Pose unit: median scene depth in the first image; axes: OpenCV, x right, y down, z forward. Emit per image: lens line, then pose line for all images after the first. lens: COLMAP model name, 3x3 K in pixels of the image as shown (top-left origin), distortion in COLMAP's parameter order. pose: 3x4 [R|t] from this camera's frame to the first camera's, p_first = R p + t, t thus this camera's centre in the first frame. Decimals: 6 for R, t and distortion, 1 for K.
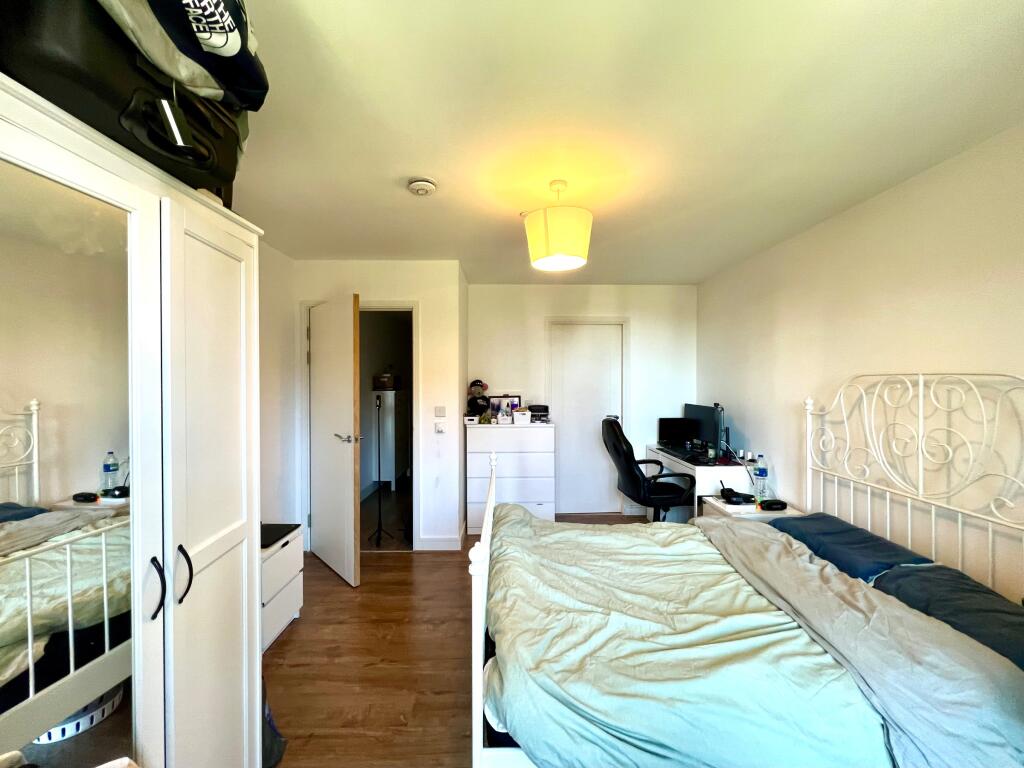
lens RADIAL K [[412.8, 0, 512.8], [0, 412.8, 380.8], [0, 0, 1]] dist [-0.000454, 0.000431]
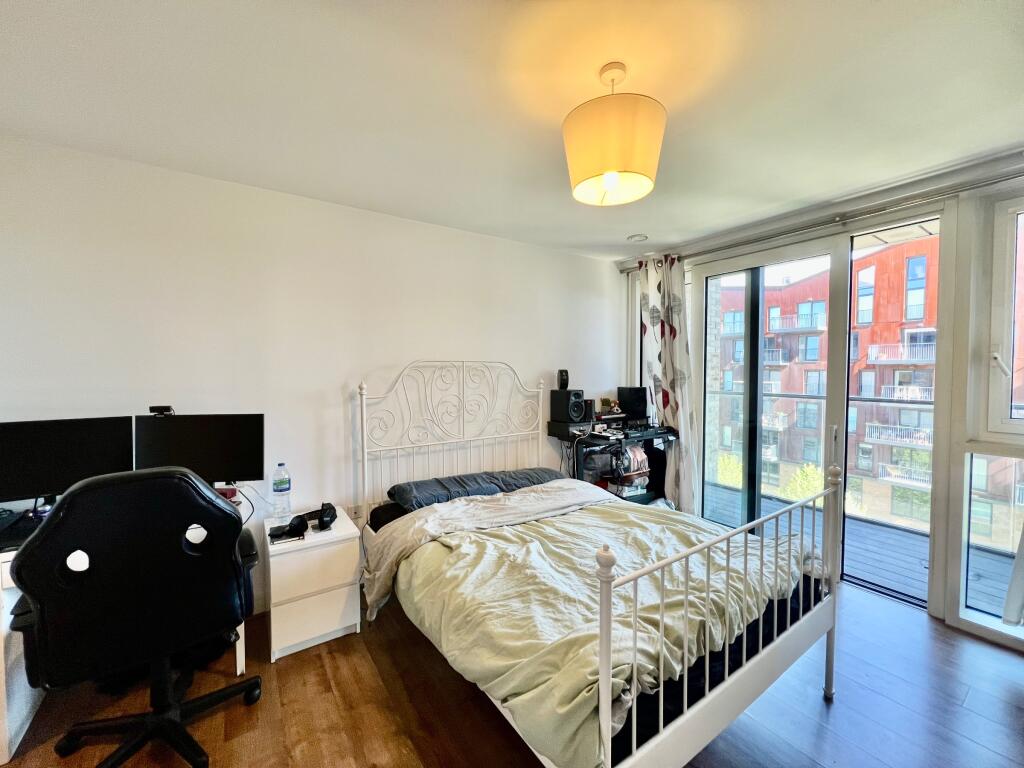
lens RADIAL K [[408.0, 0, 511.6], [0, 408.0, 382.0], [0, 0, 1]] dist [-0.004450, 0.000574]
pose [[-0.547124, -0.026598, 0.836629, -0.349395], [0.003678, 0.999409, 0.034178, 0.008498], [-0.837044, 0.021776, -0.546702, 1.439754]]
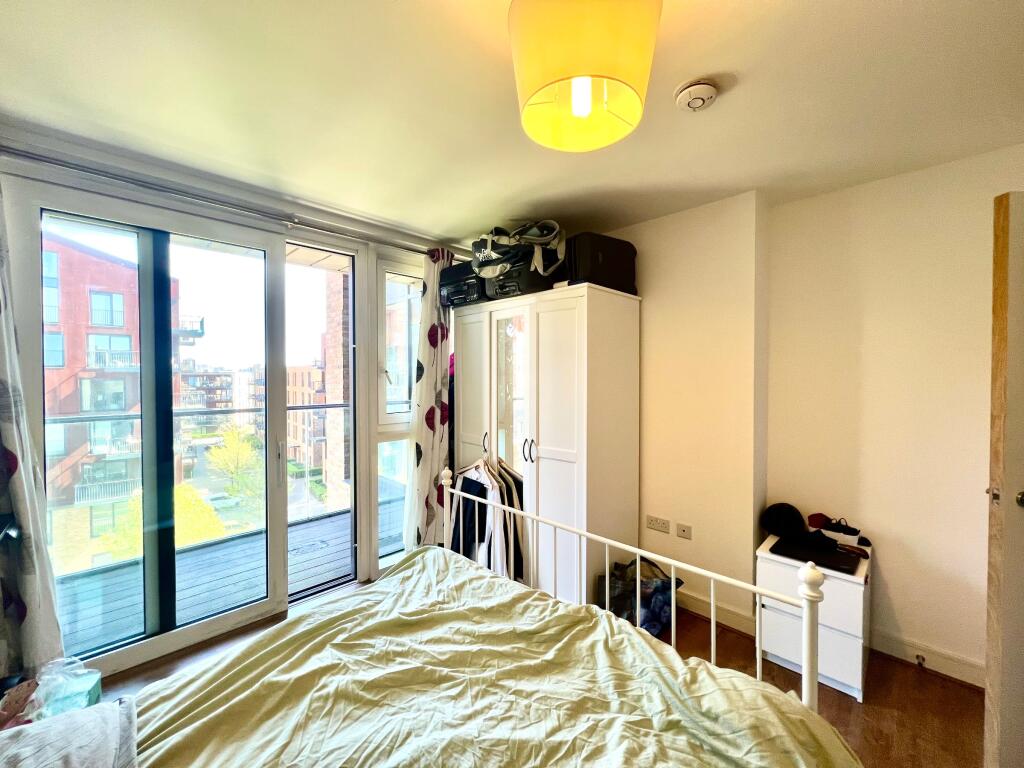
lens RADIAL K [[412.8, 0, 512.8], [0, 412.8, 380.8], [0, 0, 1]] dist [-0.000454, 0.000431]
pose [[-0.716151, 0.014077, -0.697803, 0.466233], [0.001381, 0.999823, 0.018753, -0.004442], [0.697944, 0.012466, -0.716044, 1.218128]]
